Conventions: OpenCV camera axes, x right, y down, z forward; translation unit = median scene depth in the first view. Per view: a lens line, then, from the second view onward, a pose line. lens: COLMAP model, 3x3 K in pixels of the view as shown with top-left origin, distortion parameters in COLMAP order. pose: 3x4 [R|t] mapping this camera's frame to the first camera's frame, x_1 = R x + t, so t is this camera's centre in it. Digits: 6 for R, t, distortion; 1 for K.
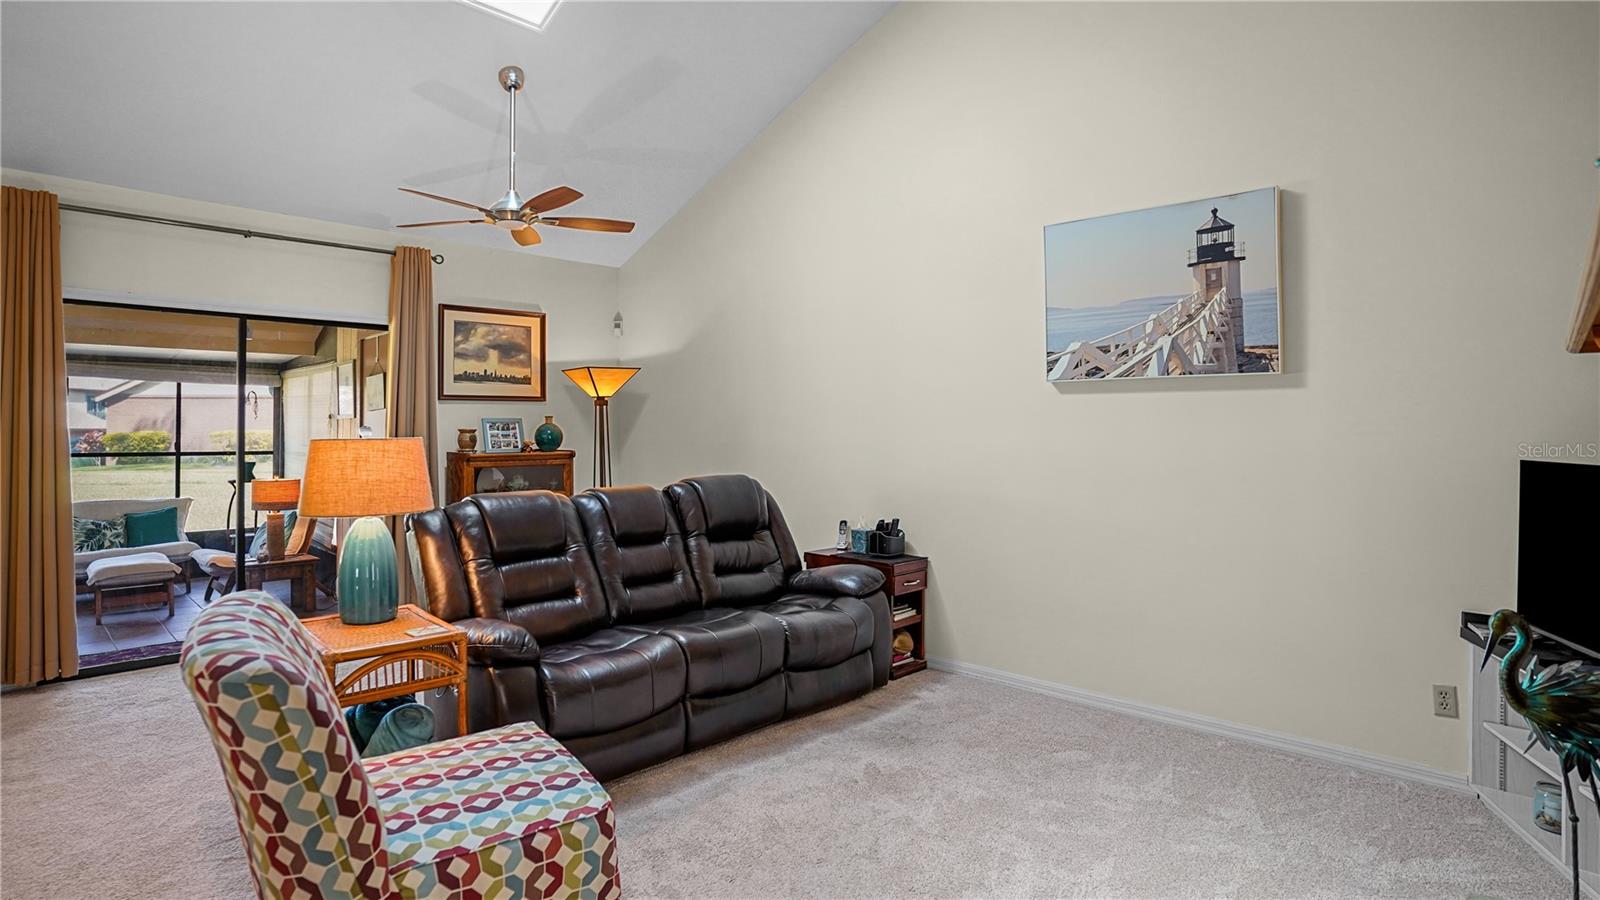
lens RADIAL K [[818.2, 0, 796.5], [0, 818.2, 420.0], [0, 0, 1]] dist [-0.078686, 0.038631]
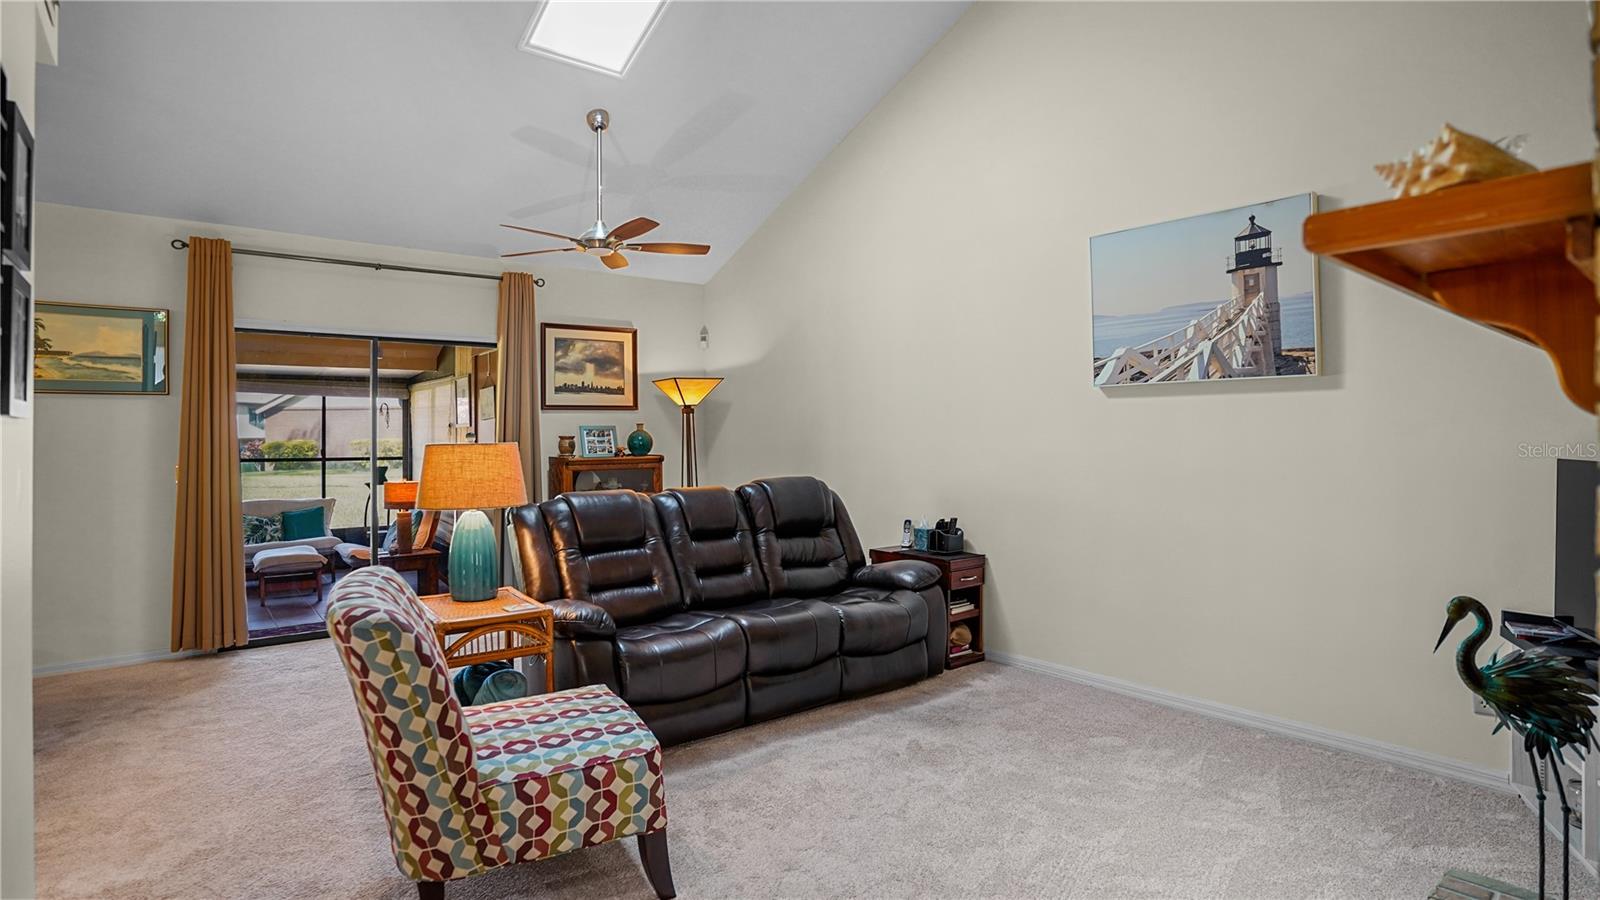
lens RADIAL K [[814.3, 0, 796.0], [0, 814.3, 427.2], [0, 0, 1]] dist [-0.078737, 0.039655]
pose [[0.991698, -0.007817, -0.128353, 0.070091], [0.008008, 0.999967, 0.000969, 0.001357], [0.128341, -0.001989, 0.991728, -0.086355]]
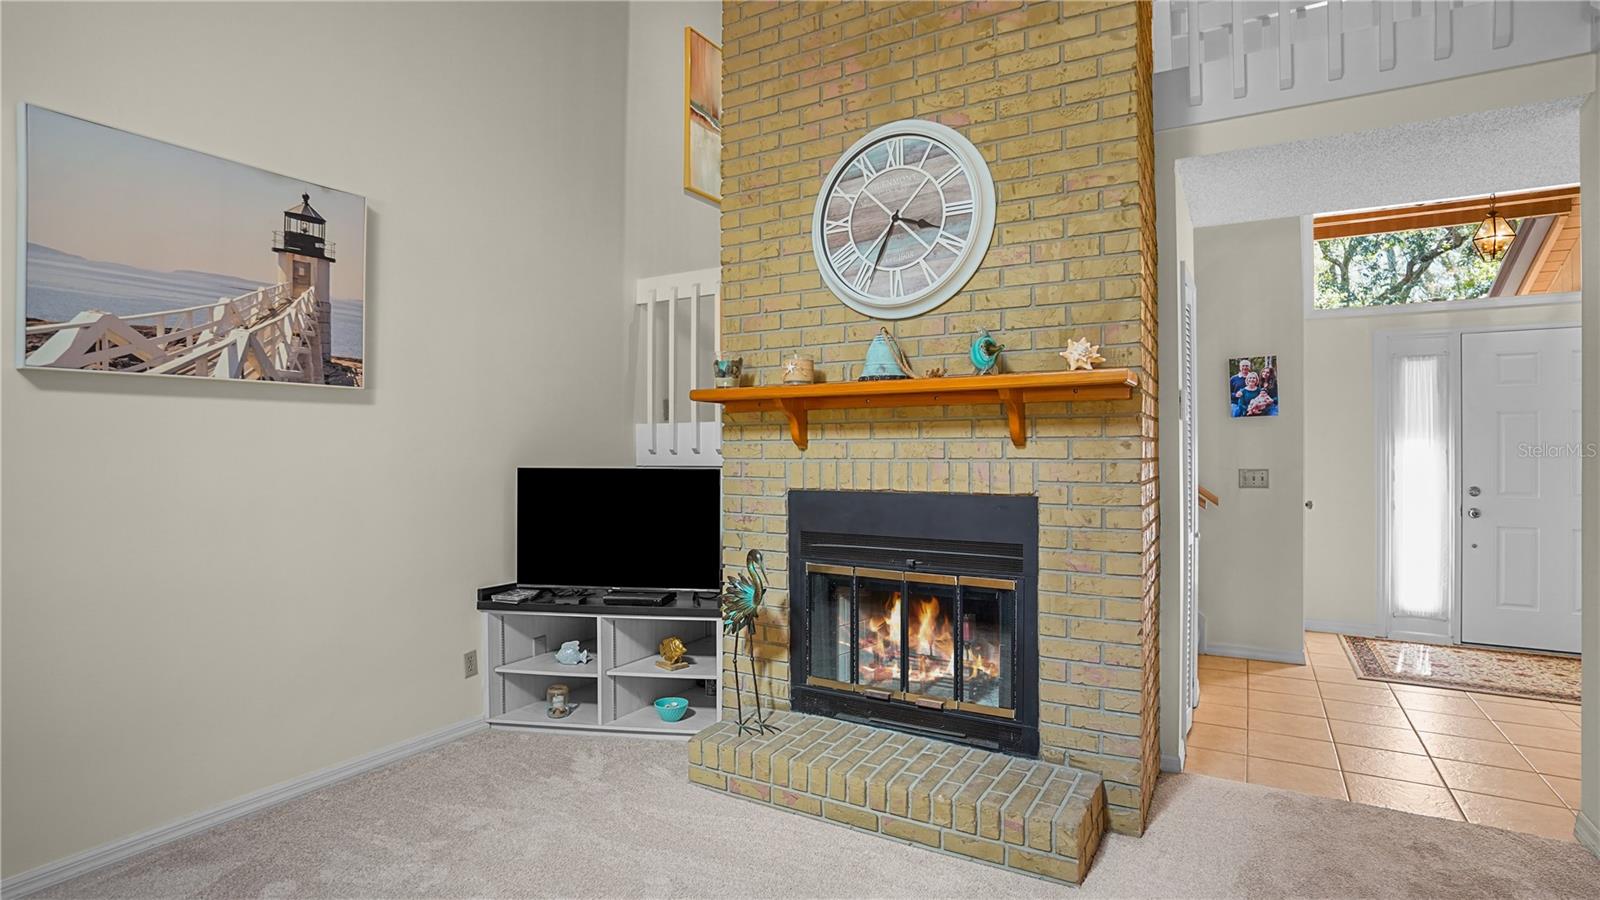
lens RADIAL K [[786.5, 0, 795.8], [0, 786.5, 442.6], [0, 0, 1]] dist [-0.086663, 0.041444]
pose [[-0.229564, 0.000570, 0.973293, -0.405862], [-0.009983, 0.999946, -0.002940, 0.004501], [-0.973242, -0.010391, -0.229546, 0.660714]]
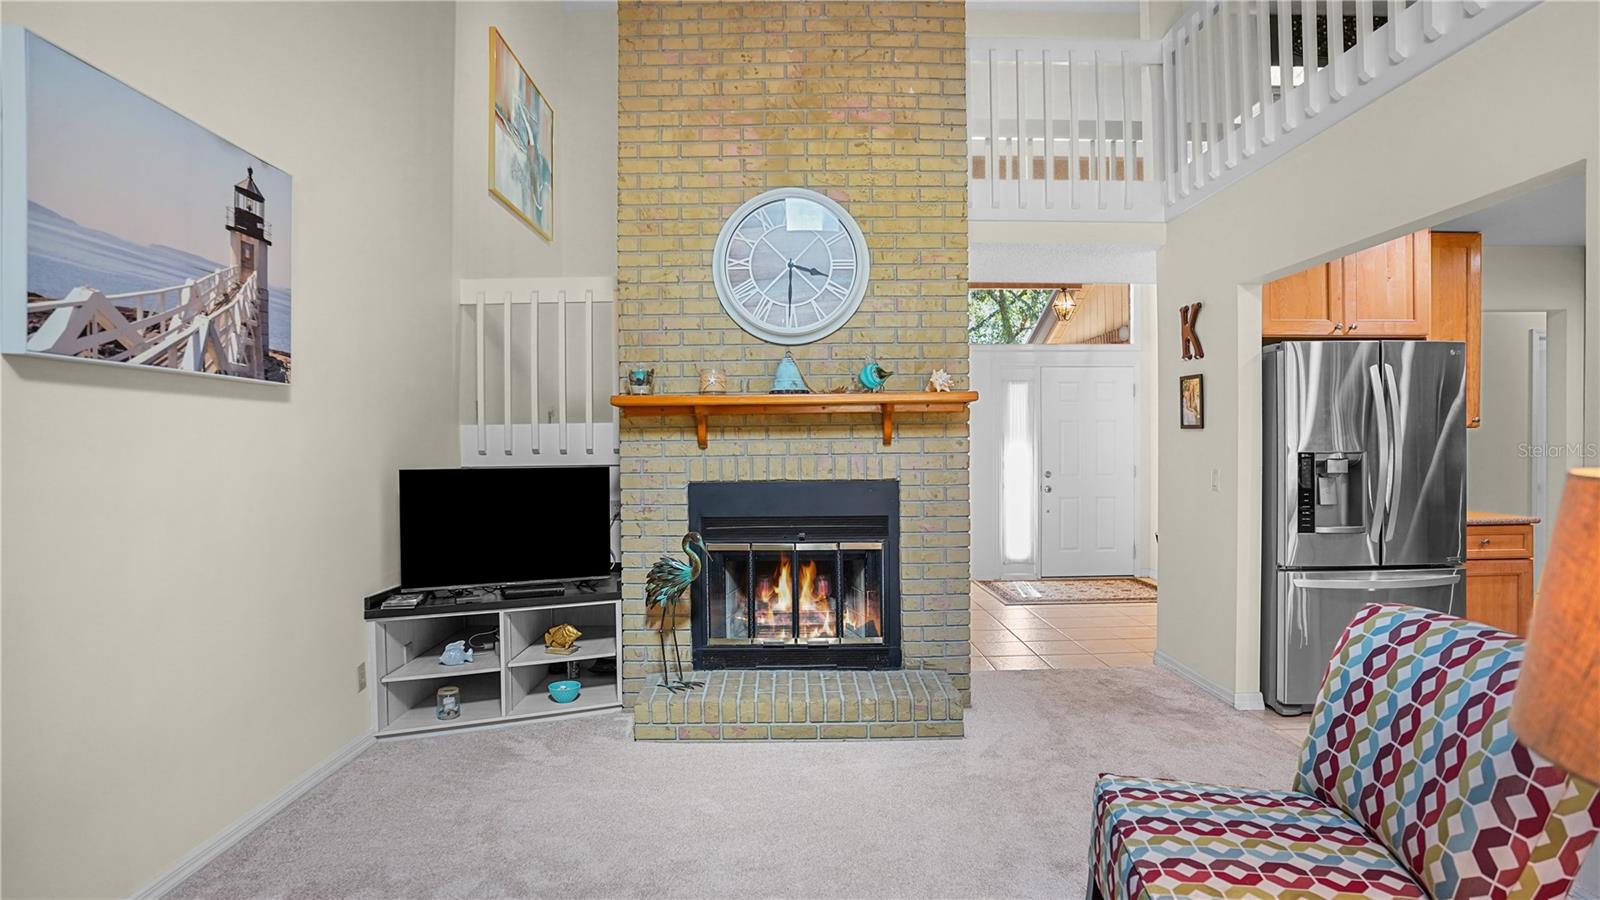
lens RADIAL K [[792.0, 0, 798.9], [0, 792.0, 454.8], [0, 0, 1]] dist [-0.087352, 0.042551]
pose [[-0.701999, -0.007028, 0.712143, -0.387297], [-0.002838, 0.999971, 0.007070, 0.010870], [-0.712172, 0.002942, -0.701999, 1.132251]]
